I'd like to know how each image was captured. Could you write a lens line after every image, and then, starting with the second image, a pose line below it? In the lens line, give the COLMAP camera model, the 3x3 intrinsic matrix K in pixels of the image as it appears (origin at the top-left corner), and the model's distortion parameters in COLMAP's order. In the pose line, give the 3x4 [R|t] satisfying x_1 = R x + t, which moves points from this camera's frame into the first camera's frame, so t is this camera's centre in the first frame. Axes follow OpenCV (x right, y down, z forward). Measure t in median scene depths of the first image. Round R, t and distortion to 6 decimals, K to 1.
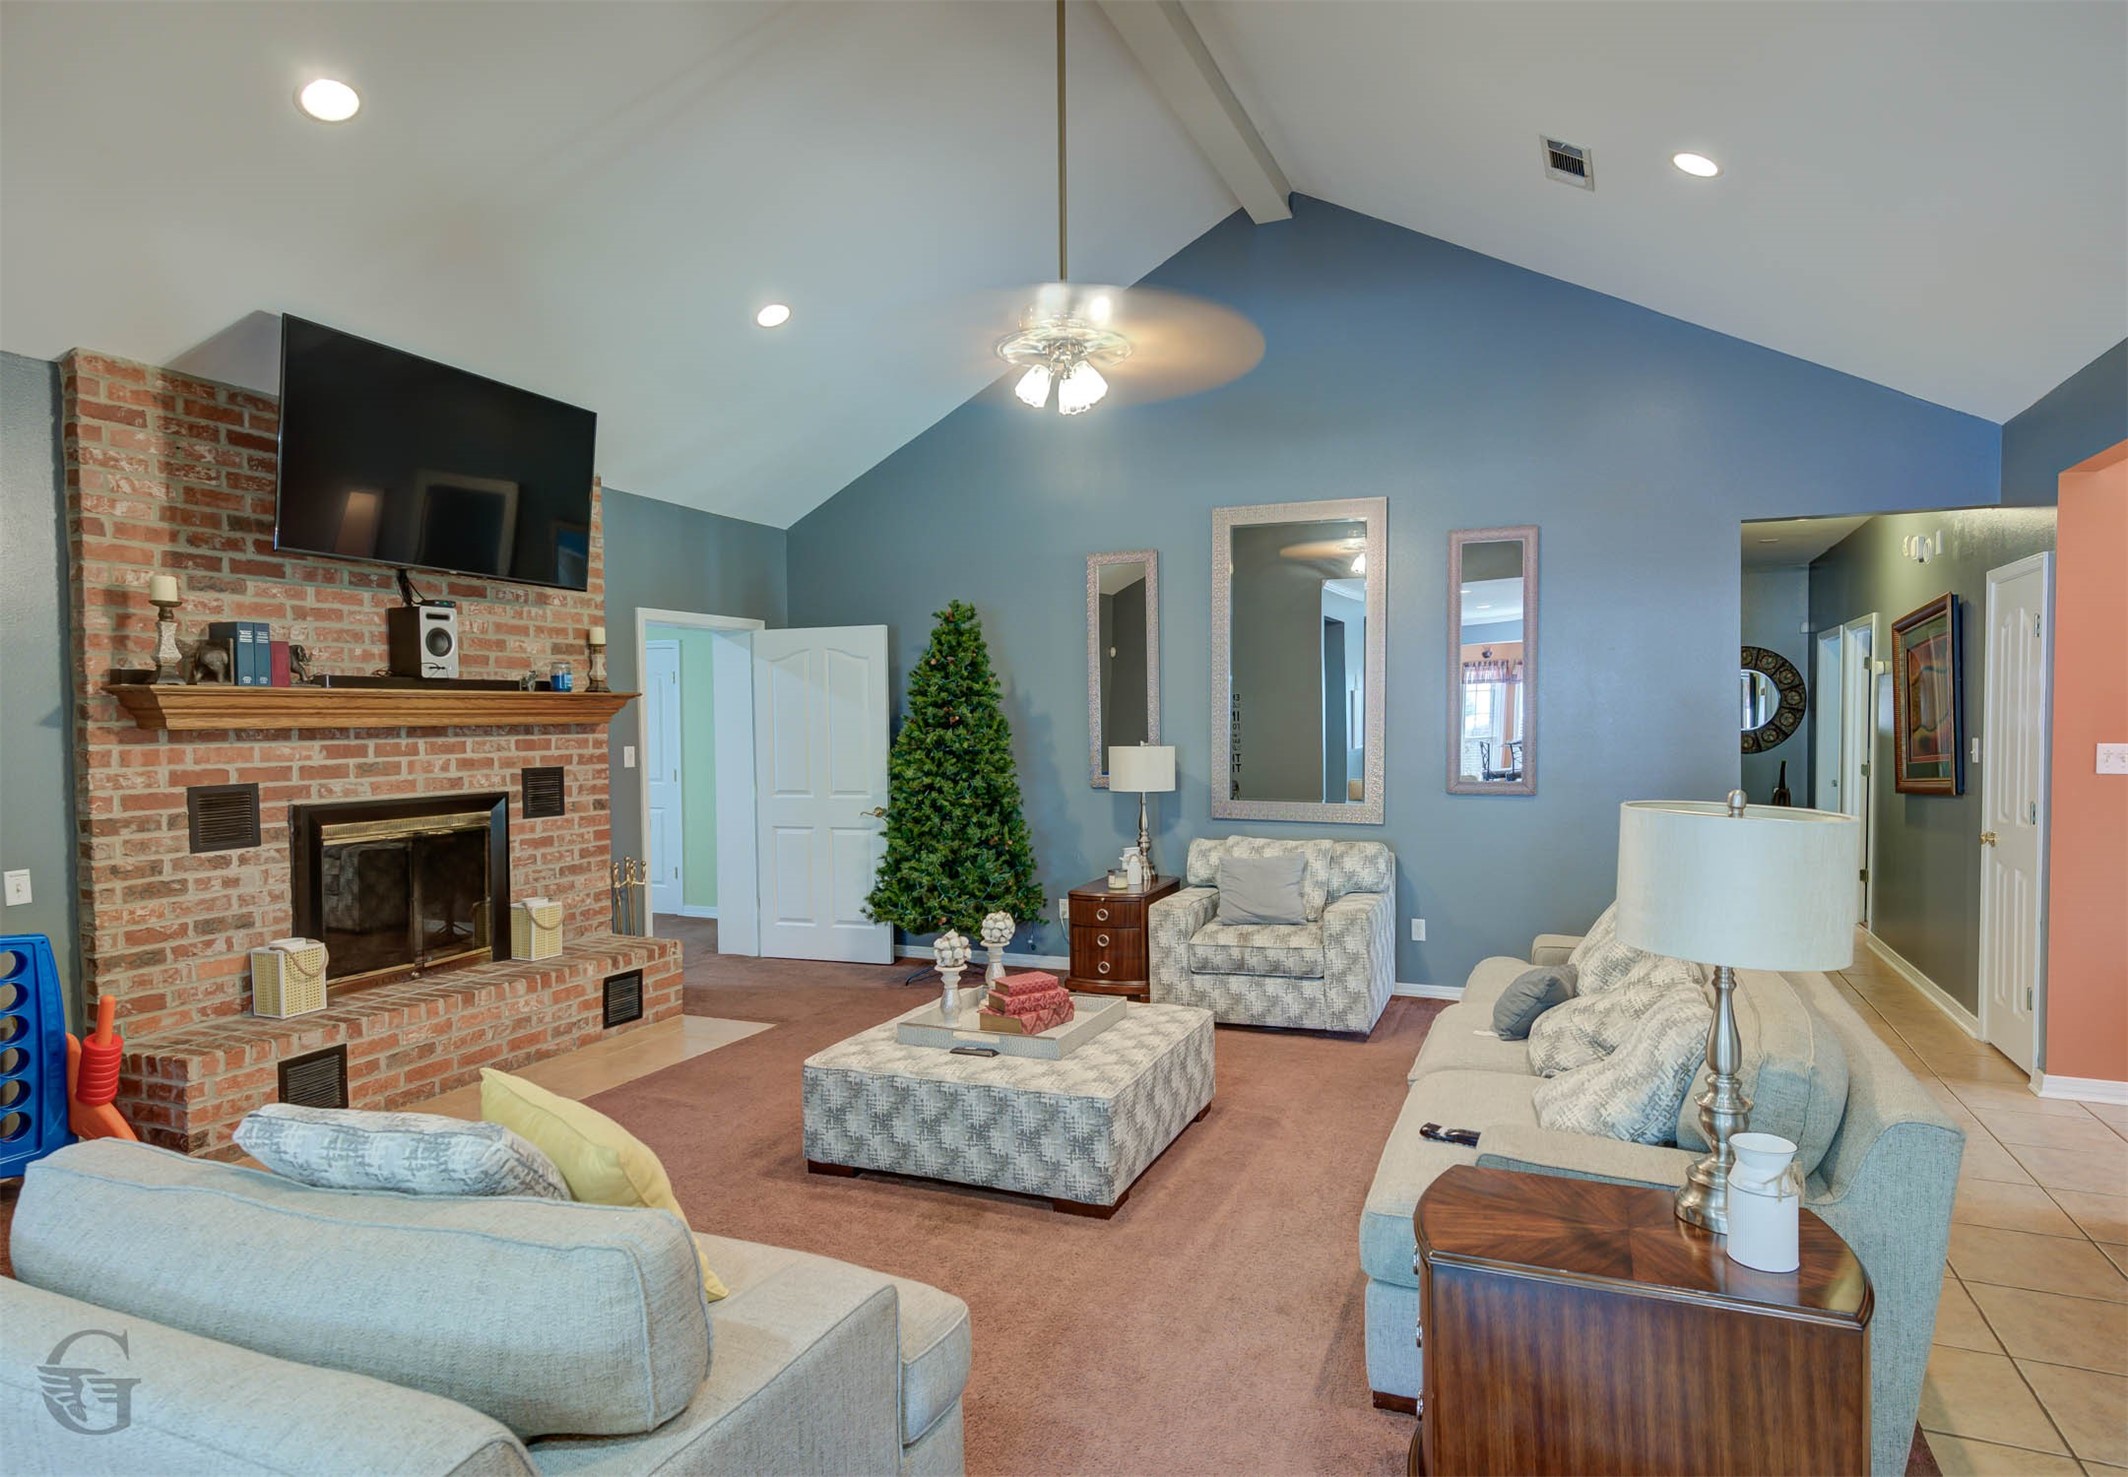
lens RADIAL K [[1180.4, 0, 1125.5], [0, 1180.4, 752.5], [0, 0, 1]] dist [0.004860, -0.000276]
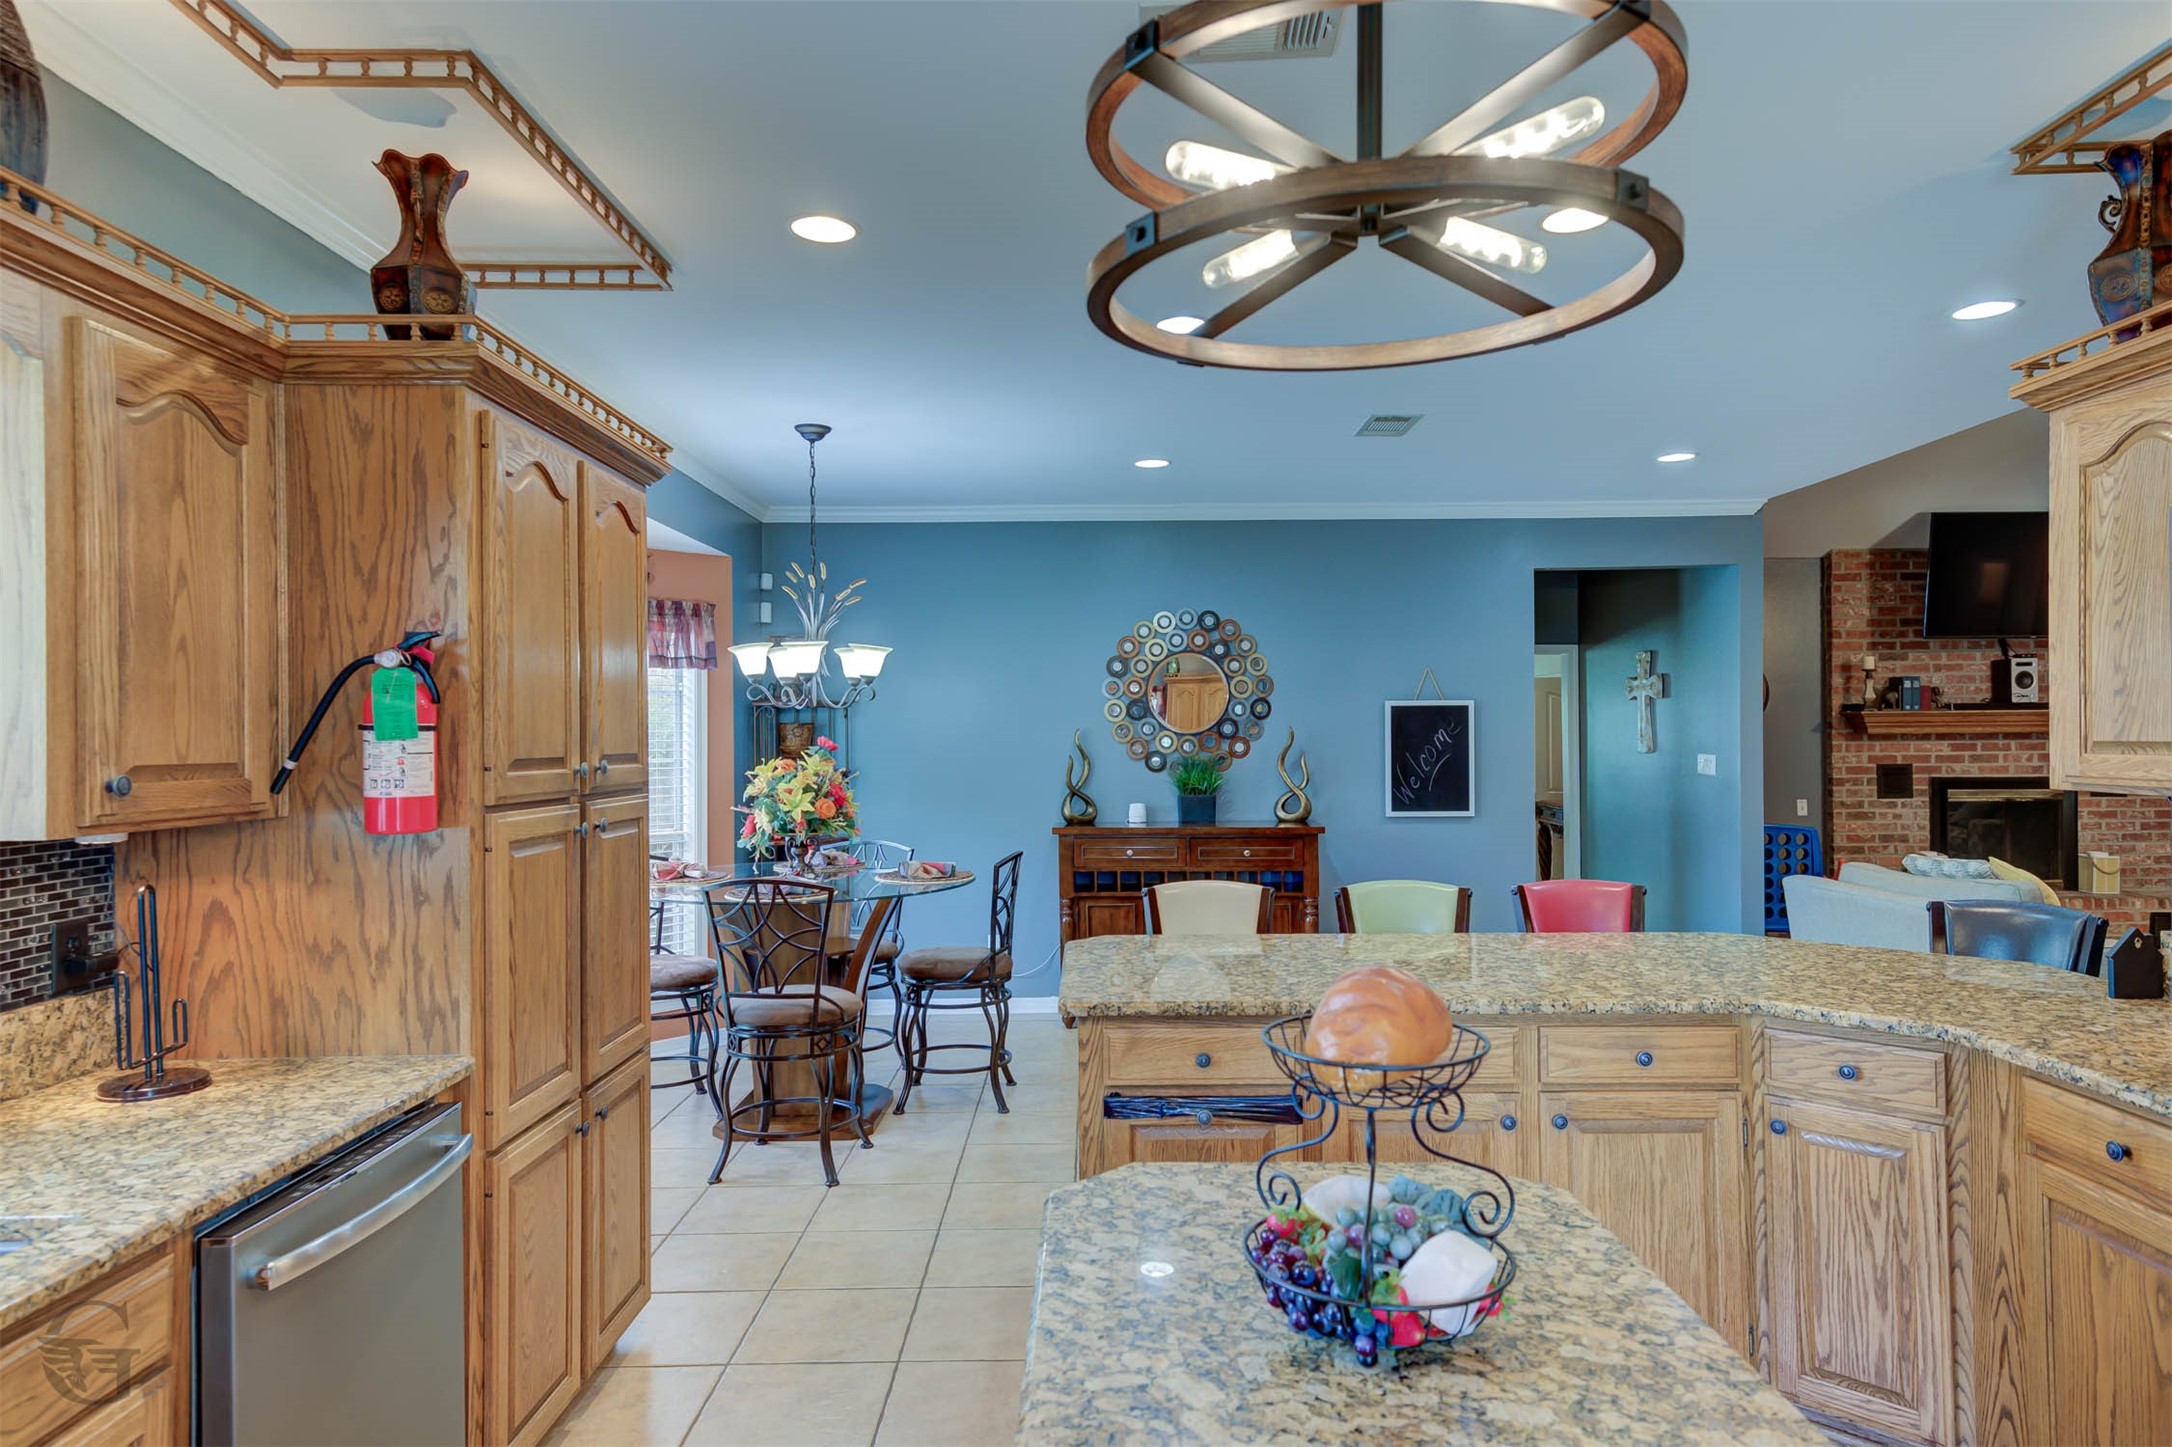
lens RADIAL K [[1306.9, 0, 1081.9], [0, 1306.9, 732.9], [0, 0, 1]] dist [0.033106, -0.000374]
pose [[0.367104, 0.003029, -0.930175, 0.698231], [-0.023896, 0.999695, -0.006176, 0.021964], [0.929873, 0.024495, 0.367065, -0.944740]]
